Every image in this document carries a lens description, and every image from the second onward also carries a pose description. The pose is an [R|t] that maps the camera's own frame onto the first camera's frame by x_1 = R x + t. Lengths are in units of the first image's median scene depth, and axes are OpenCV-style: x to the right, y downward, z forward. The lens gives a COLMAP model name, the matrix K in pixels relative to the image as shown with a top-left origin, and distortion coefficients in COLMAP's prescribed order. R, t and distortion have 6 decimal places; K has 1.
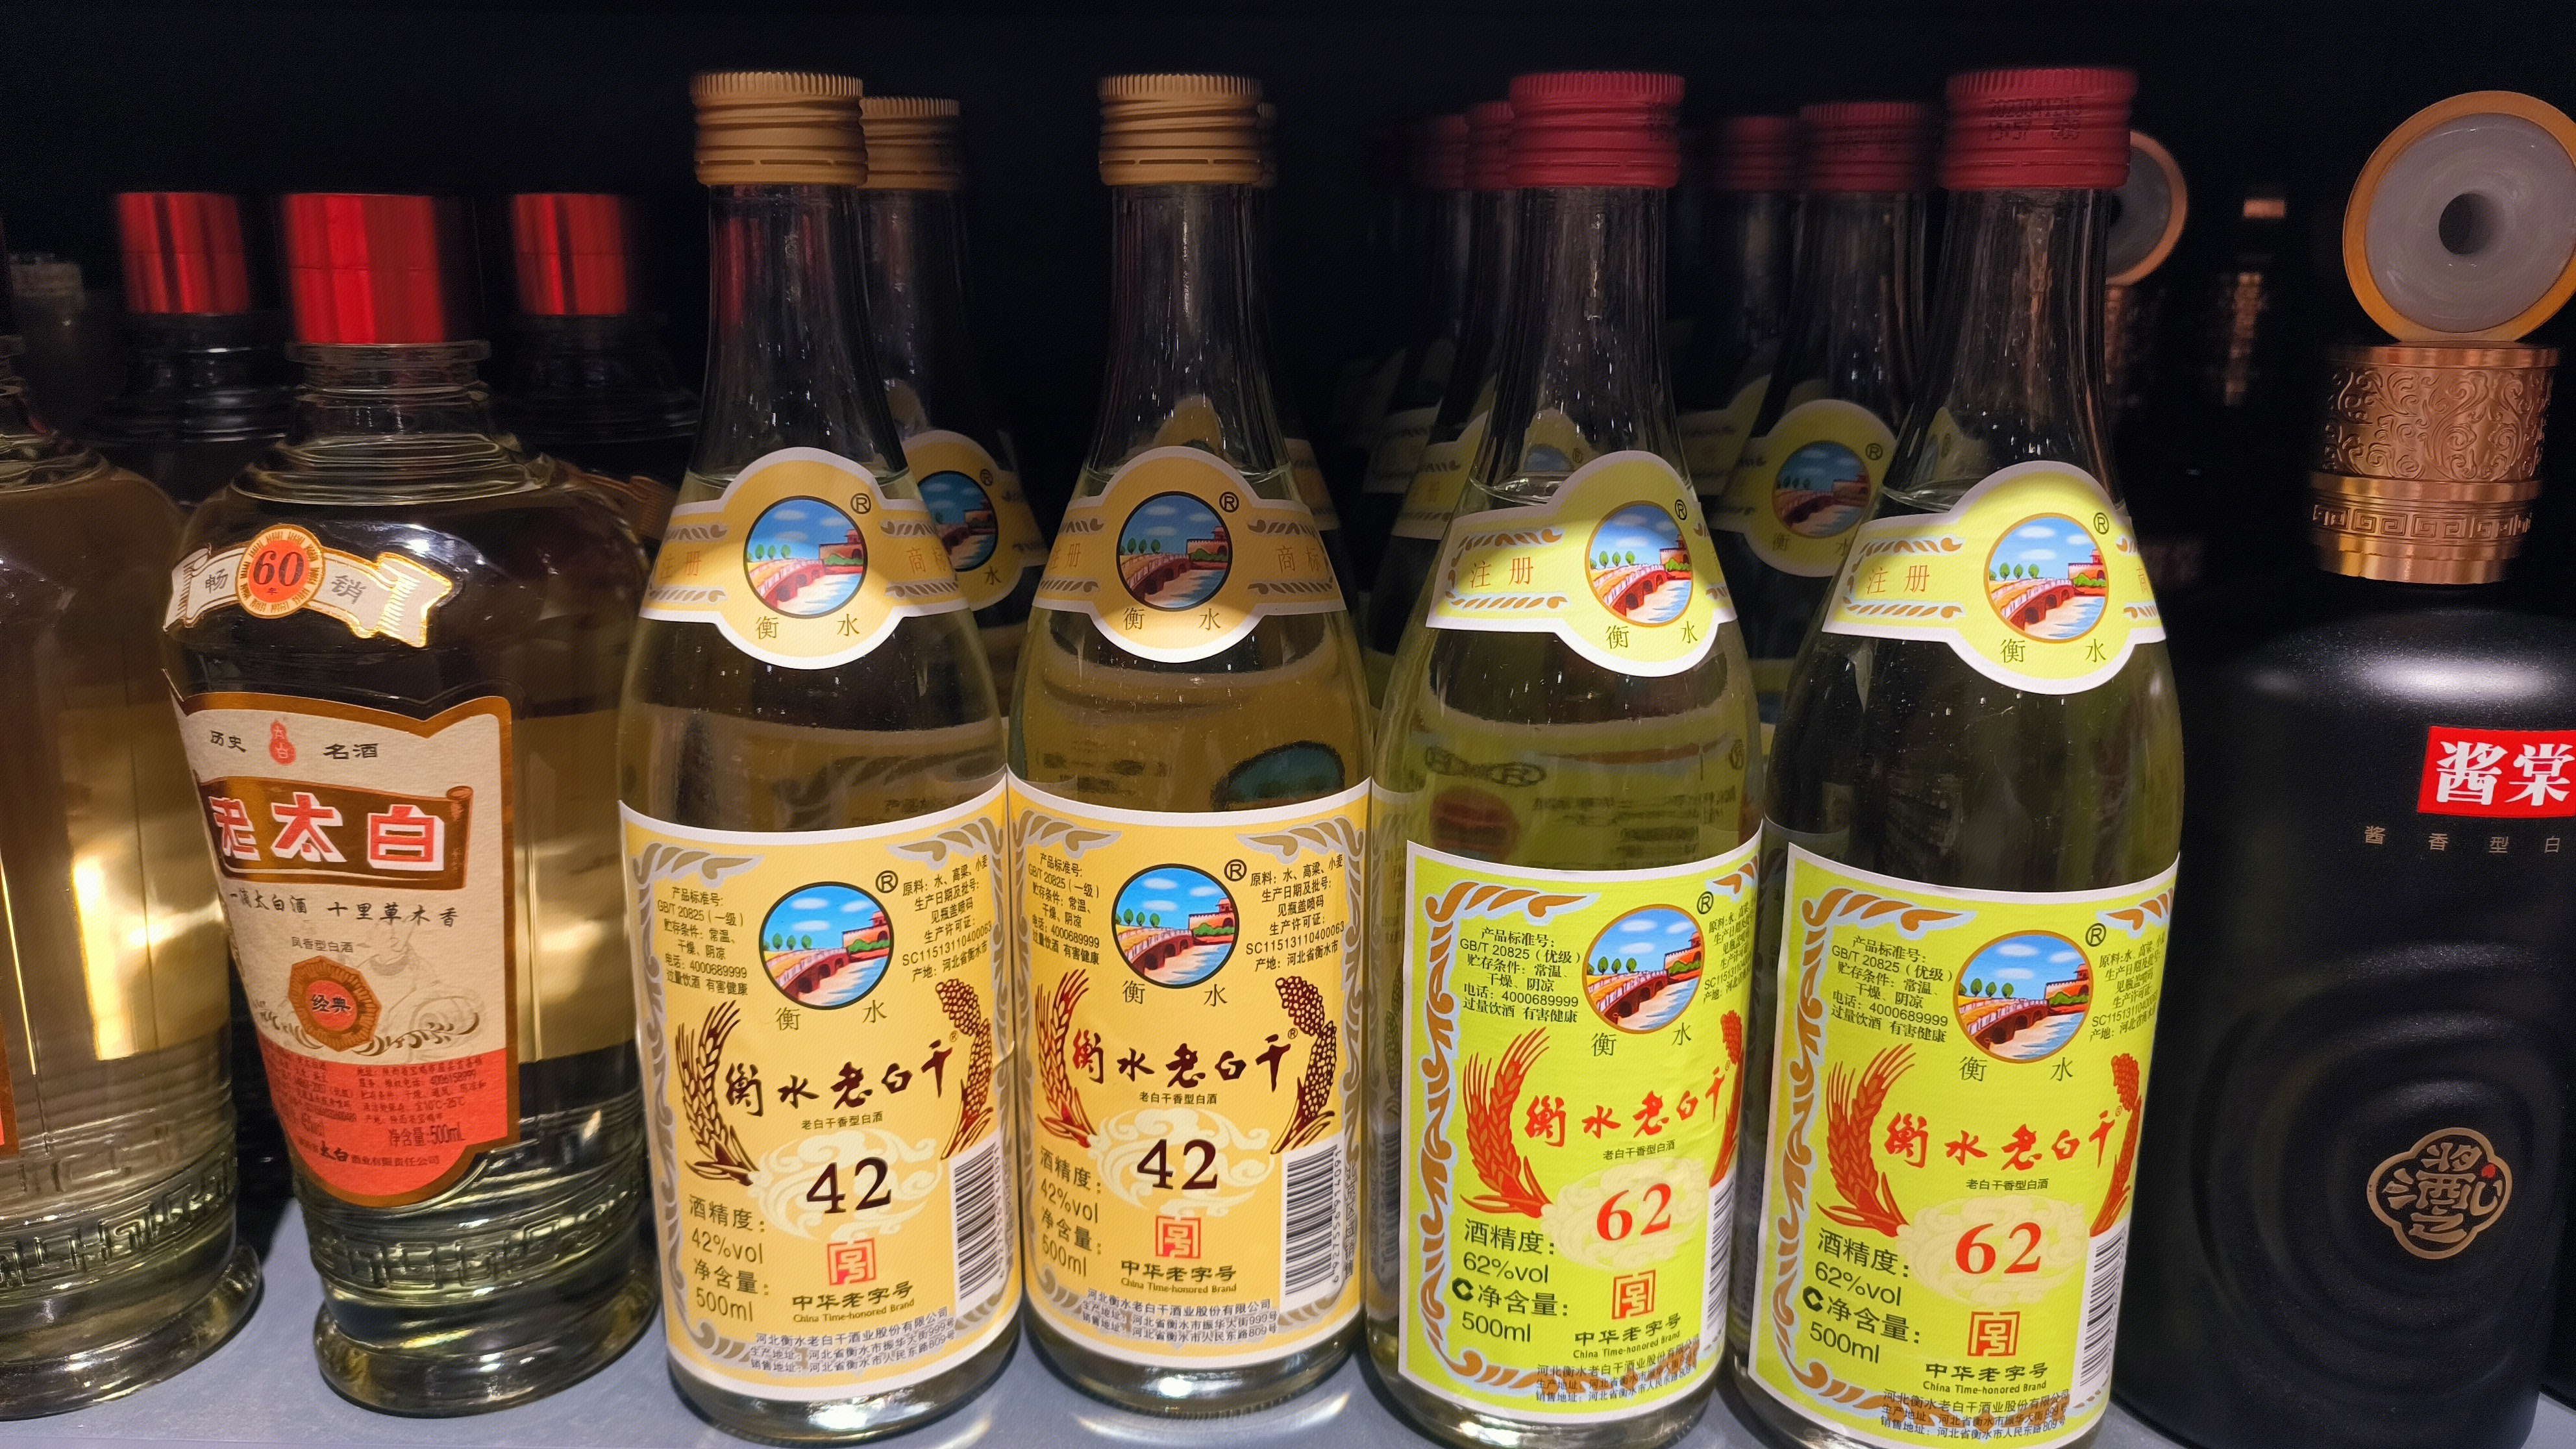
lens RADIAL K [[1835.1, 0, 1288.0], [0, 1835.1, 724.5], [0, 0, 1]] dist [-0.059093, 0.109900]
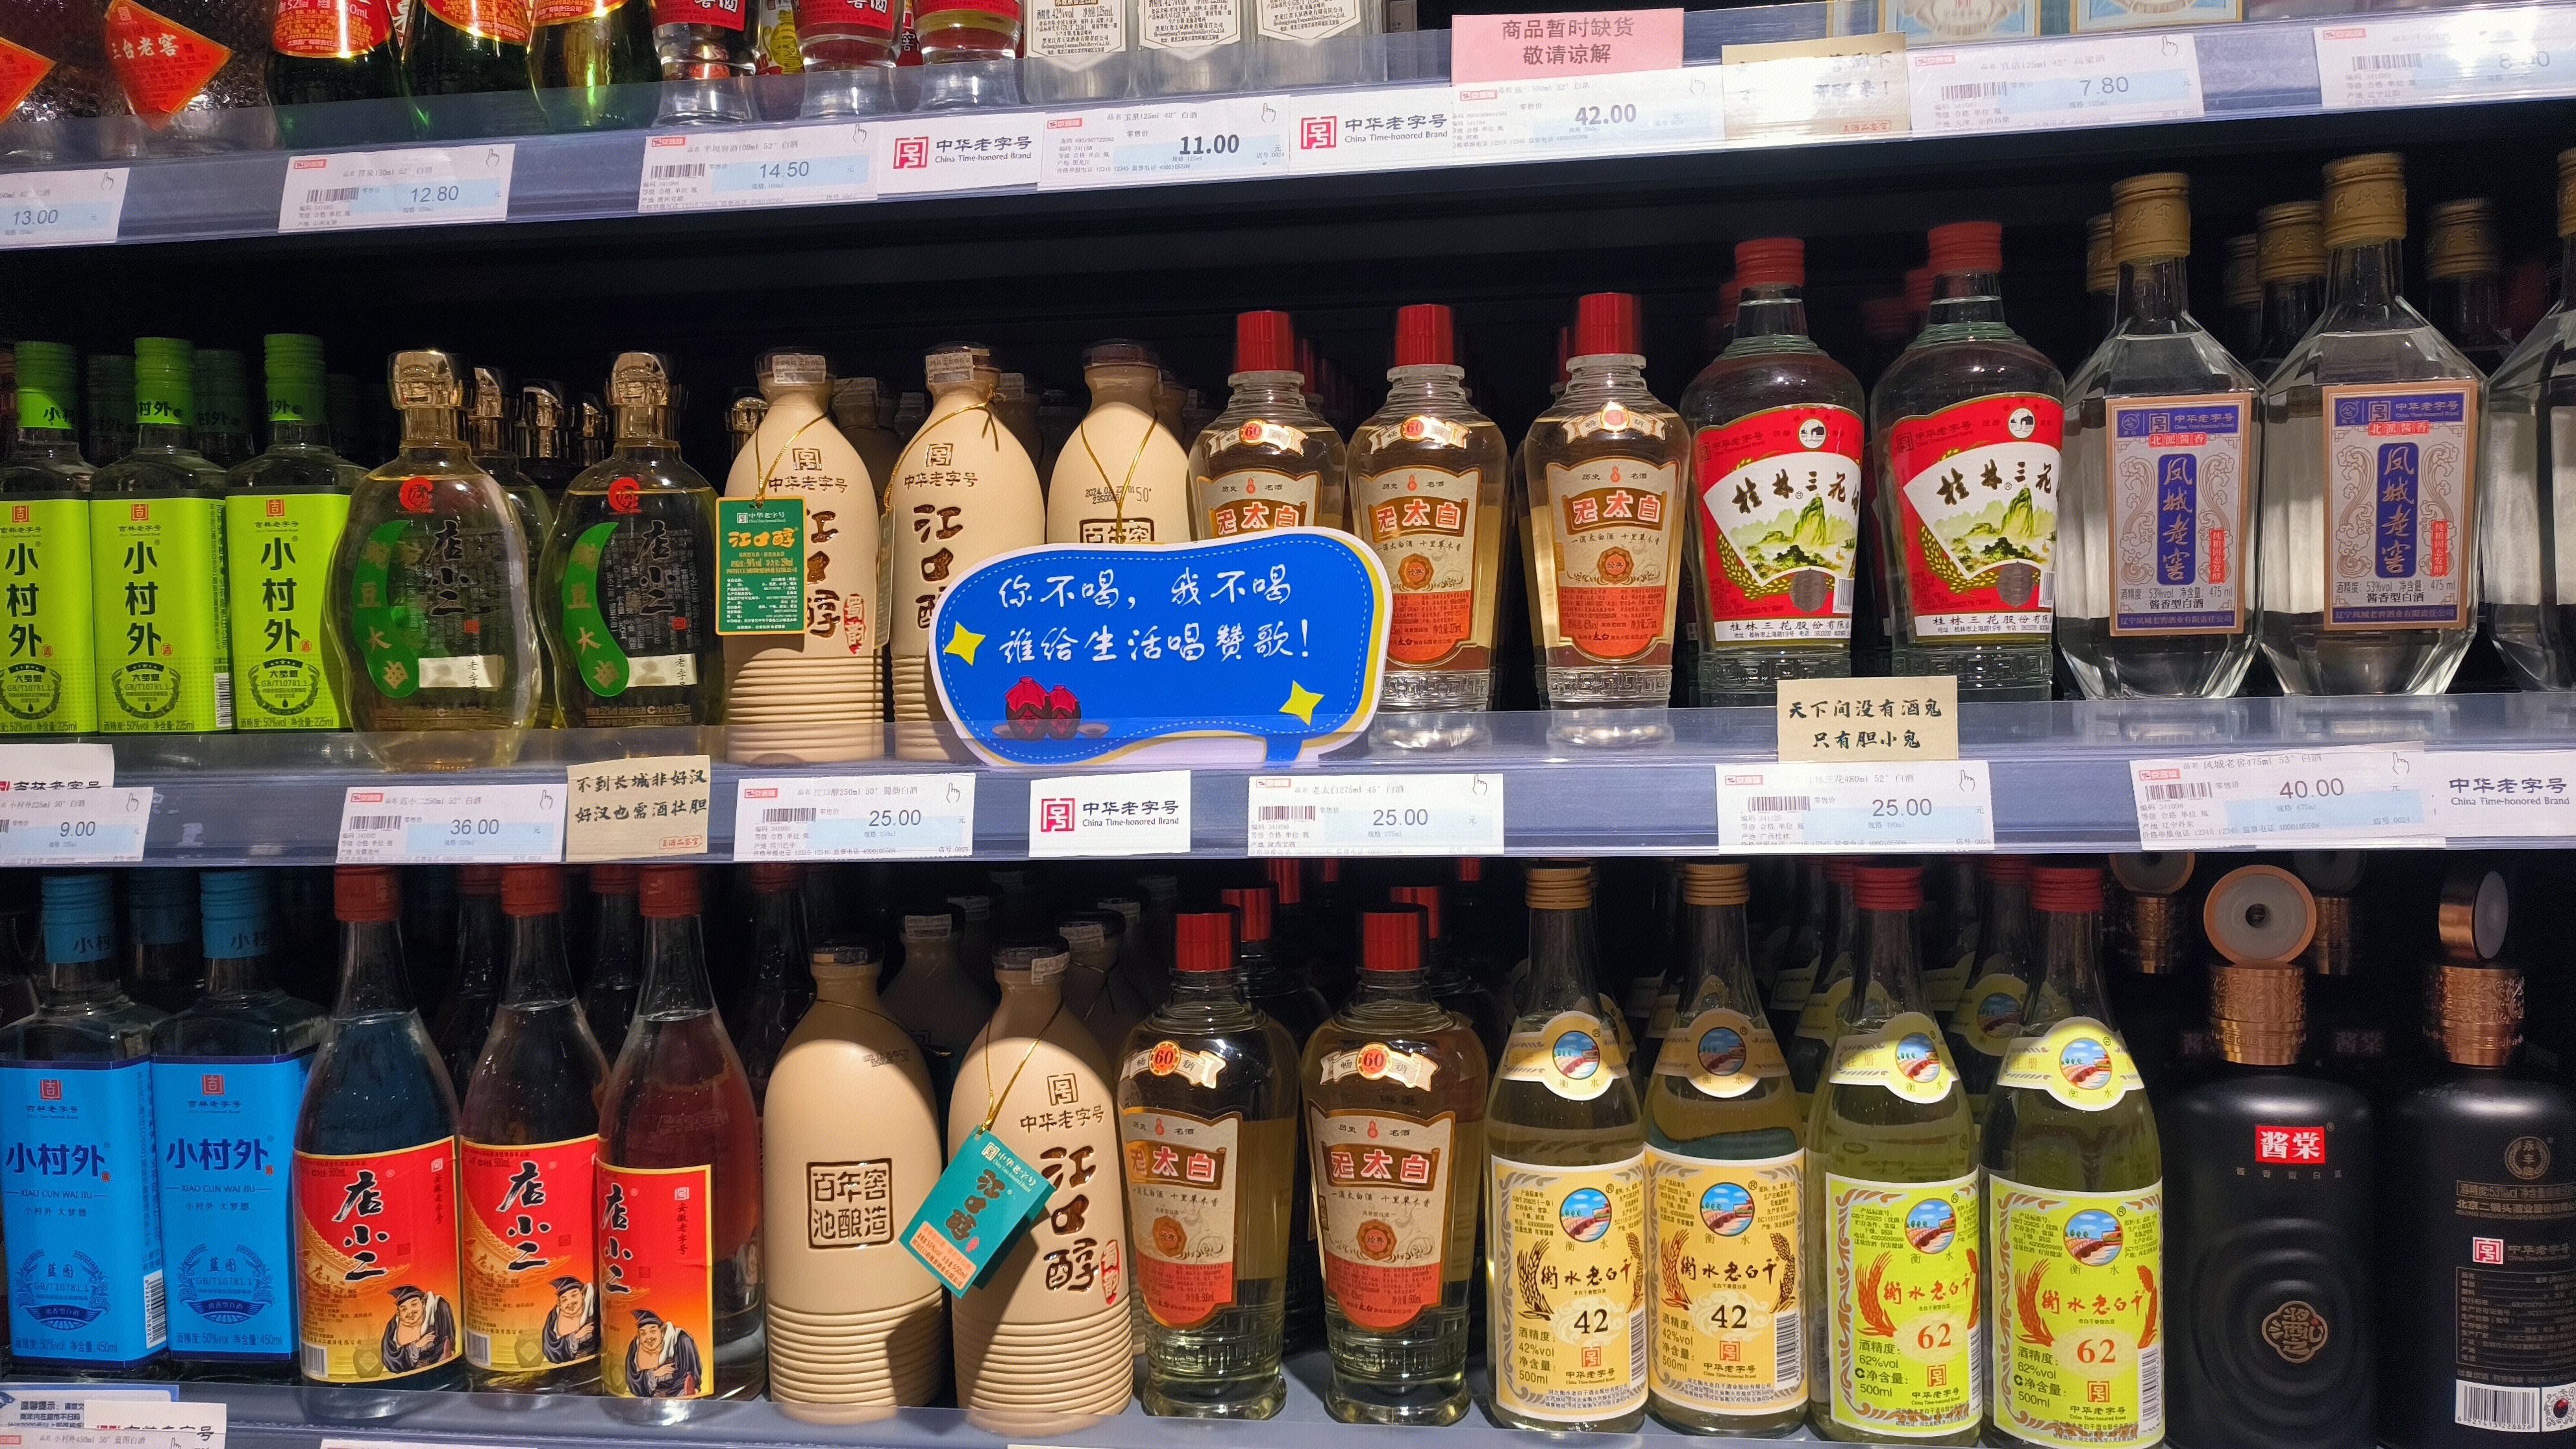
lens RADIAL K [[1835.1, 0, 1288.0], [0, 1835.1, 724.5], [0, 0, 1]] dist [-0.059093, 0.109900]
pose [[0.991602, -0.022842, -0.127294, -0.316137], [-0.006671, 0.973933, -0.226737, 0.037715], [0.129155, 0.225682, 0.965602, -1.535163]]
